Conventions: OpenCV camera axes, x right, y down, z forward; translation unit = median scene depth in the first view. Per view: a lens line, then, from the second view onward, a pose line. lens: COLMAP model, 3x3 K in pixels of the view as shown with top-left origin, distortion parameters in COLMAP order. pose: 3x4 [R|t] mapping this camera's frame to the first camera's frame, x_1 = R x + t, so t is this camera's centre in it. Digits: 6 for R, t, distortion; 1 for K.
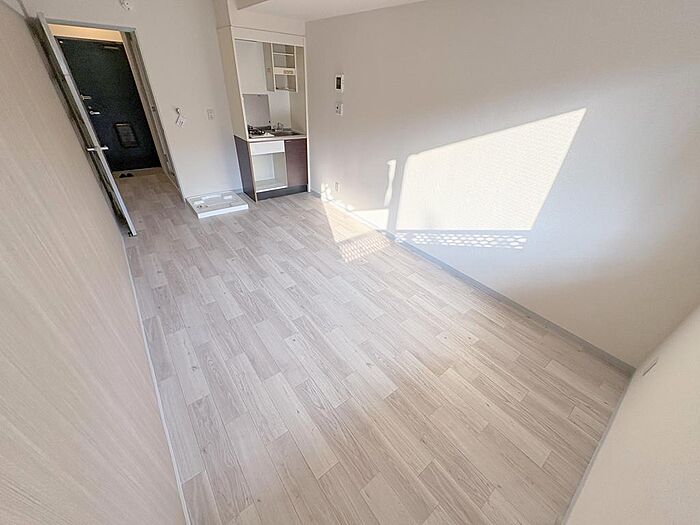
lens RADIAL K [[278.8, 0, 348.6], [0, 278.8, 262.4], [0, 0, 1]] dist [-0.001258, 0.000098]
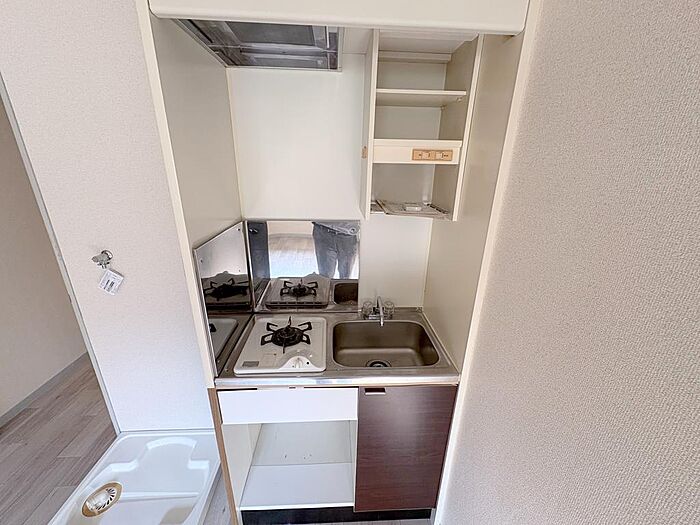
lens RADIAL K [[278.8, 0, 348.6], [0, 278.8, 262.4], [0, 0, 1]] dist [-0.001258, 0.000098]
pose [[0.821335, 0.151169, -0.550051, -0.138083], [-0.300537, 0.934244, -0.192005, -0.582765], [0.484856, 0.323011, 0.812760, 0.884916]]
